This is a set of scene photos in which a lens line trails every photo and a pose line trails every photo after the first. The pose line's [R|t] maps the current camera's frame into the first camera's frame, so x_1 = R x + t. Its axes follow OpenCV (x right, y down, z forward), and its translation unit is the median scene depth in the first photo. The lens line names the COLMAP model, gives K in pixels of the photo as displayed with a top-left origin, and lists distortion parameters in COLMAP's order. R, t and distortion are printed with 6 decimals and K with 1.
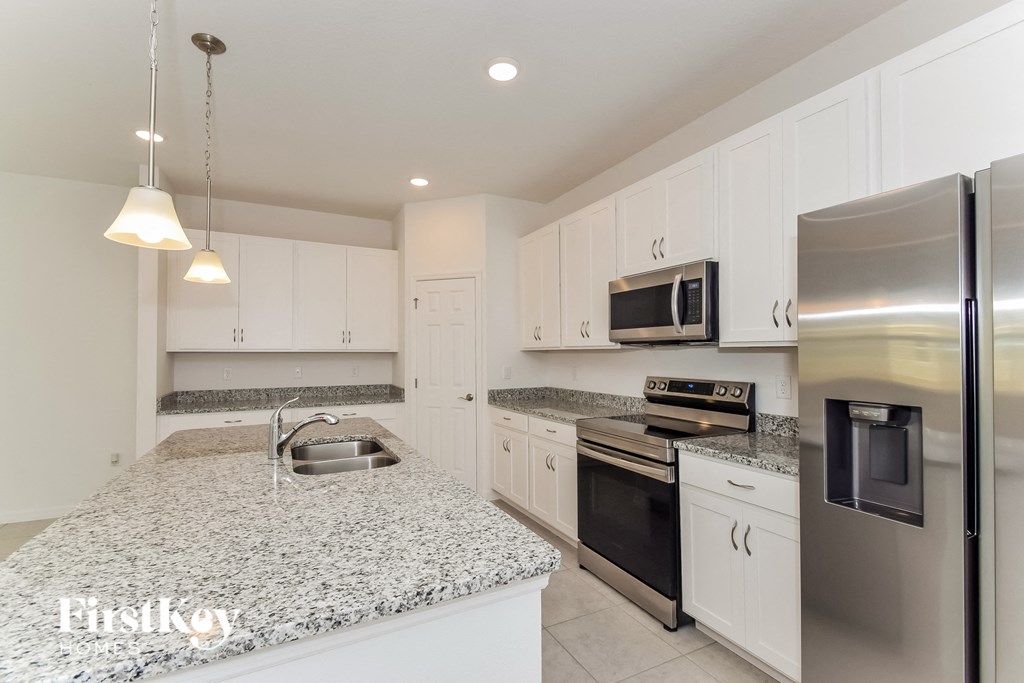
lens RADIAL K [[443.9, 0, 506.2], [0, 443.9, 344.0], [0, 0, 1]] dist [0.002148, 0.000112]
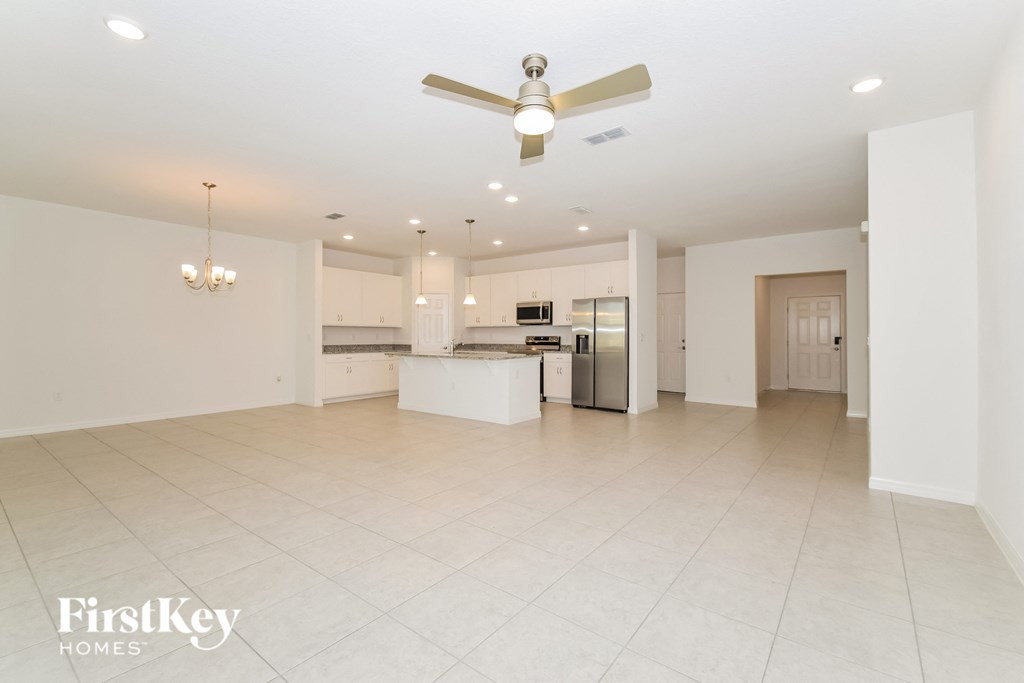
lens RADIAL K [[443.9, 0, 512.4], [0, 443.9, 337.2], [0, 0, 1]] dist [0.002148, 0.000112]
pose [[0.893808, 0.001107, 0.448448, -1.261906], [-0.012450, 0.999673, 0.022346, 0.021098], [-0.448277, -0.025556, 0.893529, -1.833052]]
